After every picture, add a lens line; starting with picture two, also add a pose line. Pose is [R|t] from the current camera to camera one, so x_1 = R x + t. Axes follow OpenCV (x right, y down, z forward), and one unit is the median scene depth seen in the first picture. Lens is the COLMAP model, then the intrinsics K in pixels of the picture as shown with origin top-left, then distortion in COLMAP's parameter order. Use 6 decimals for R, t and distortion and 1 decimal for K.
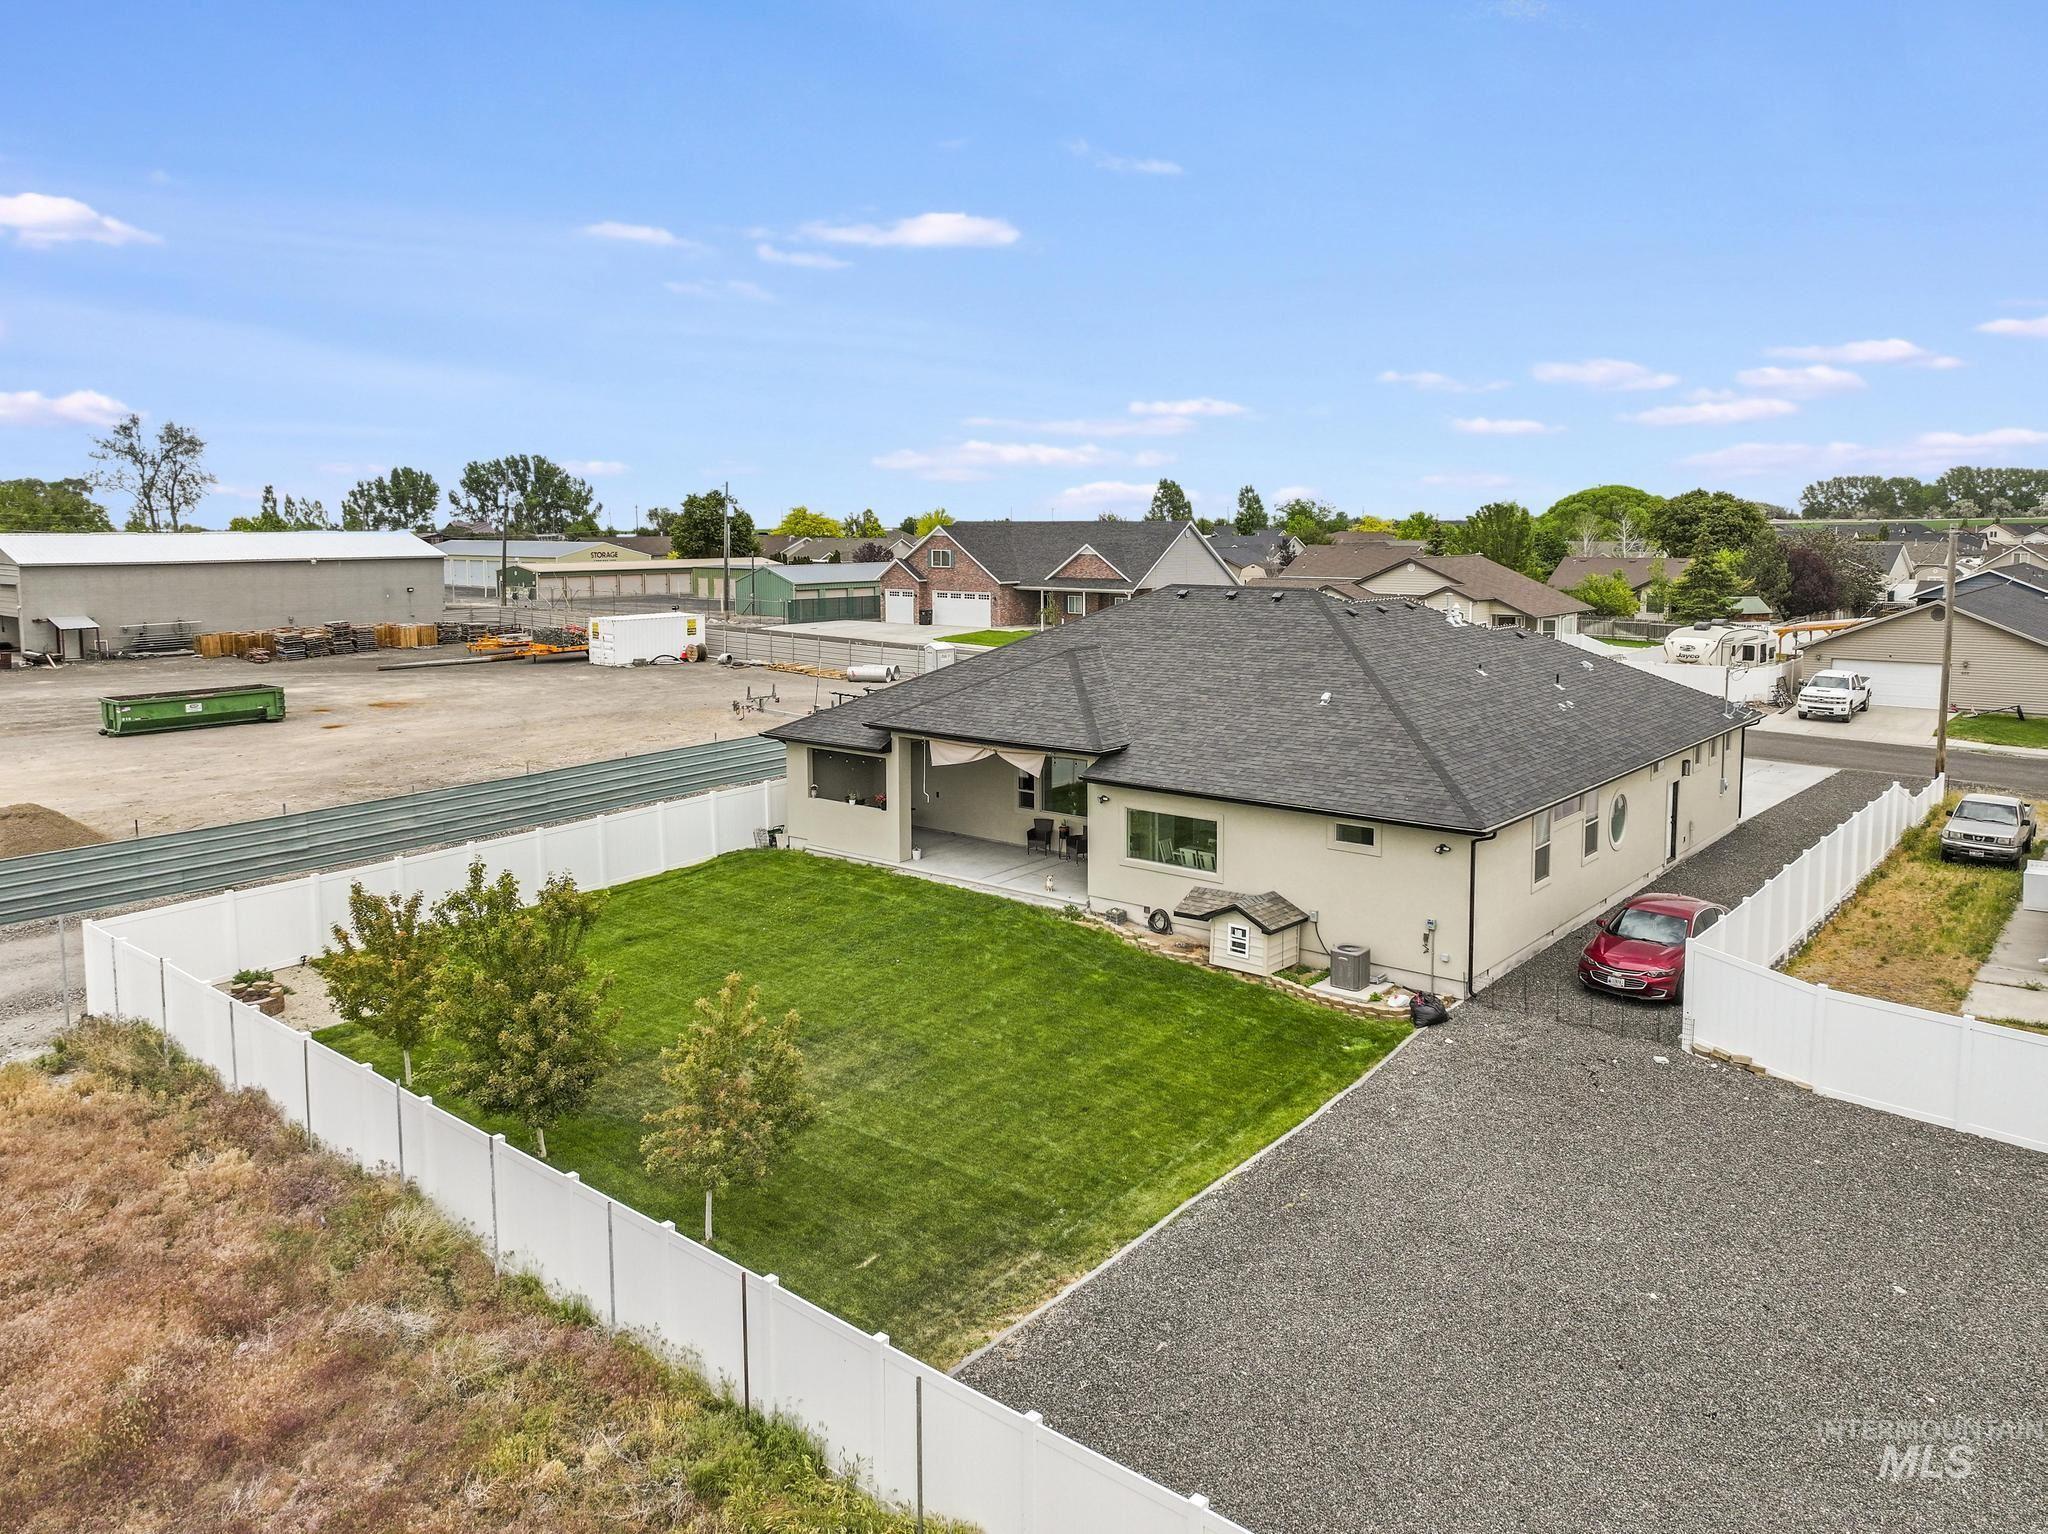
lens RADIAL K [[1459.6, 0, 1036.7], [0, 1459.6, 758.9], [0, 0, 1]] dist [0.004359, 0.004530]
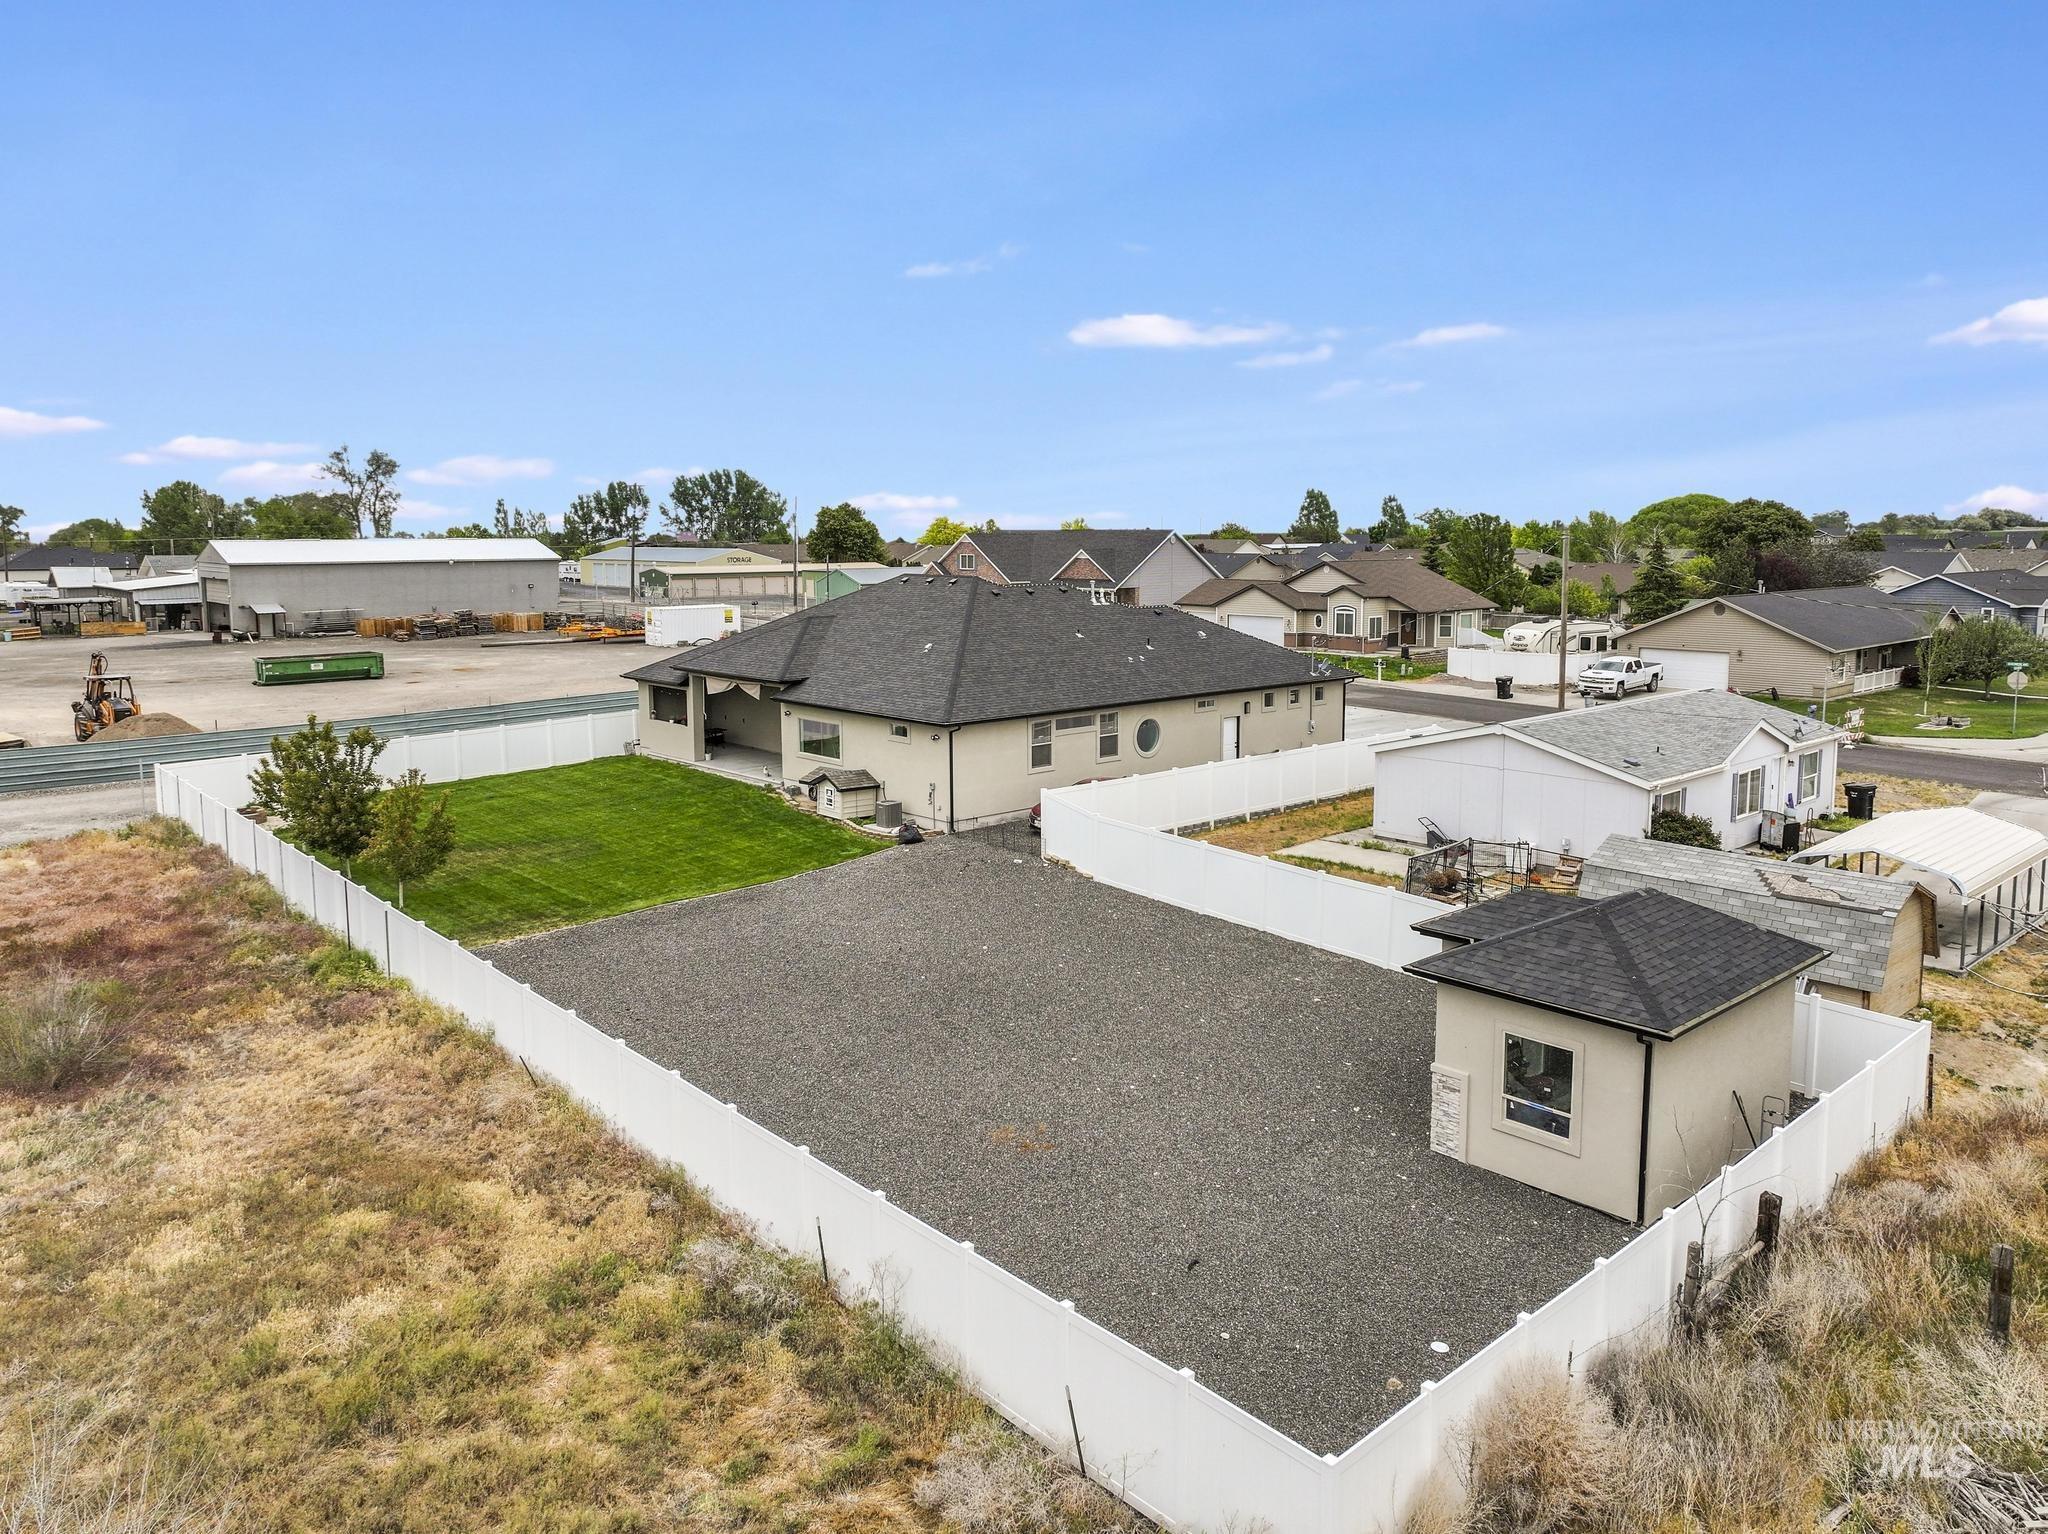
lens RADIAL K [[1437.7, 0, 1049.9], [0, 1437.7, 817.6], [0, 0, 1]] dist [0.001516, 0.005770]
pose [[0.990326, 0.026221, -0.136263, 0.207503], [-0.021350, 0.999084, 0.037088, 0.029694], [0.137111, -0.033820, 0.989978, -0.176712]]
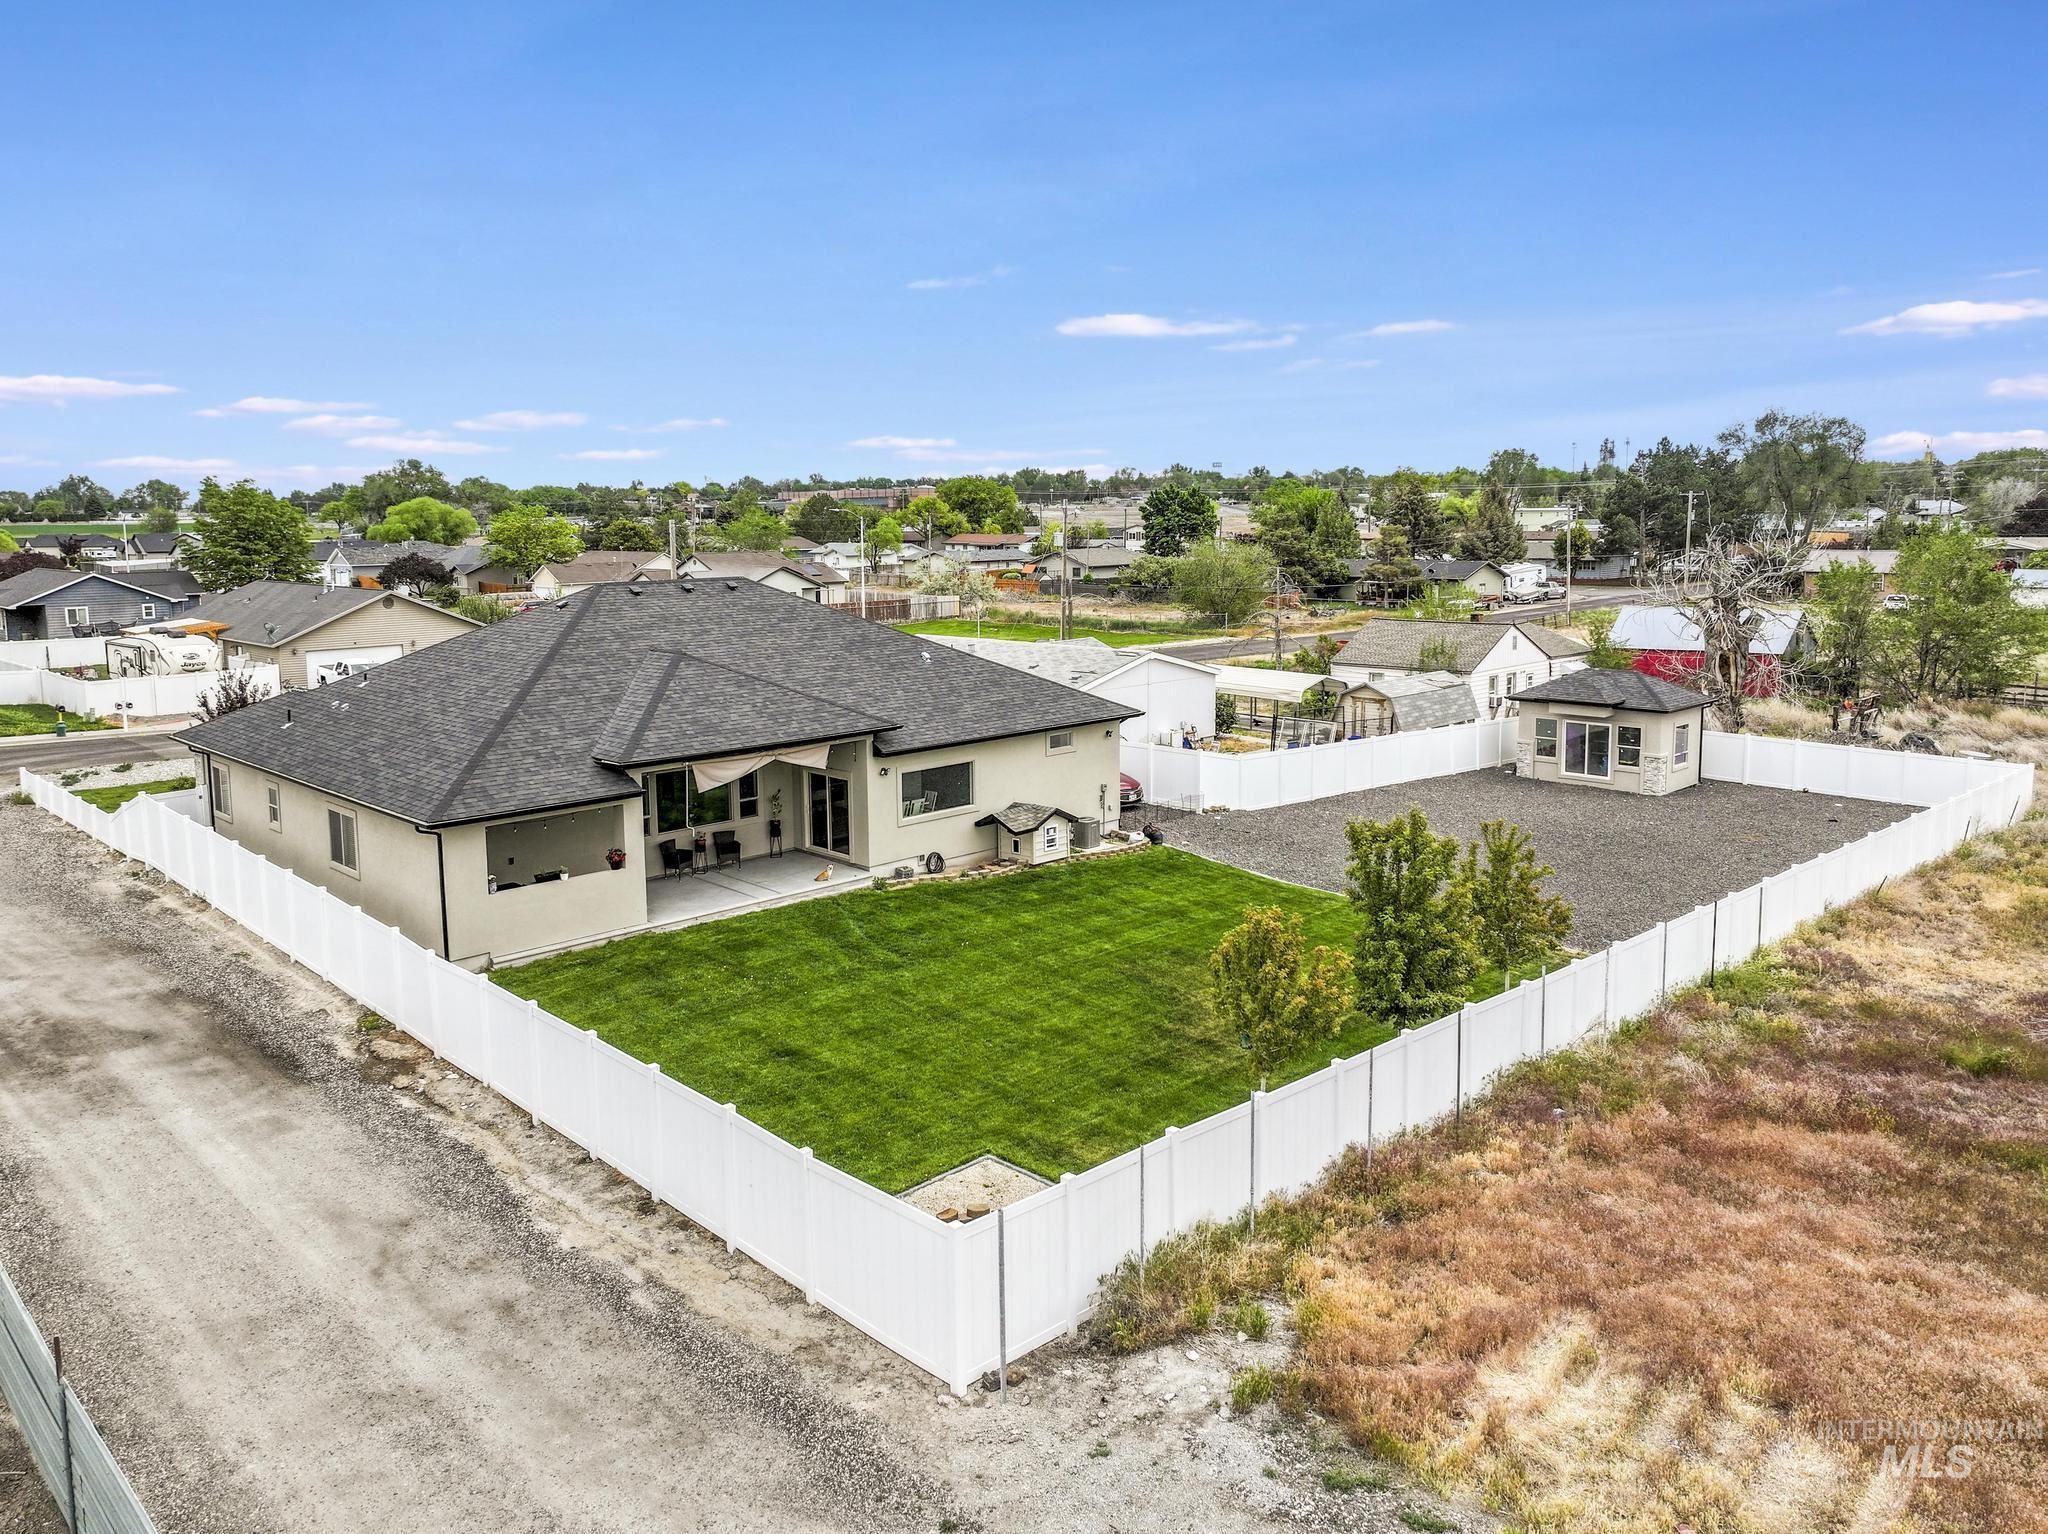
lens RADIAL K [[1459.6, 0, 1036.7], [0, 1459.6, 758.9], [0, 0, 1]] dist [0.004359, 0.004530]
pose [[0.113185, -0.166134, 0.979586, -0.396093], [0.174069, 0.973989, 0.145073, -0.047049], [-0.978207, 0.154095, 0.139160, 0.292591]]
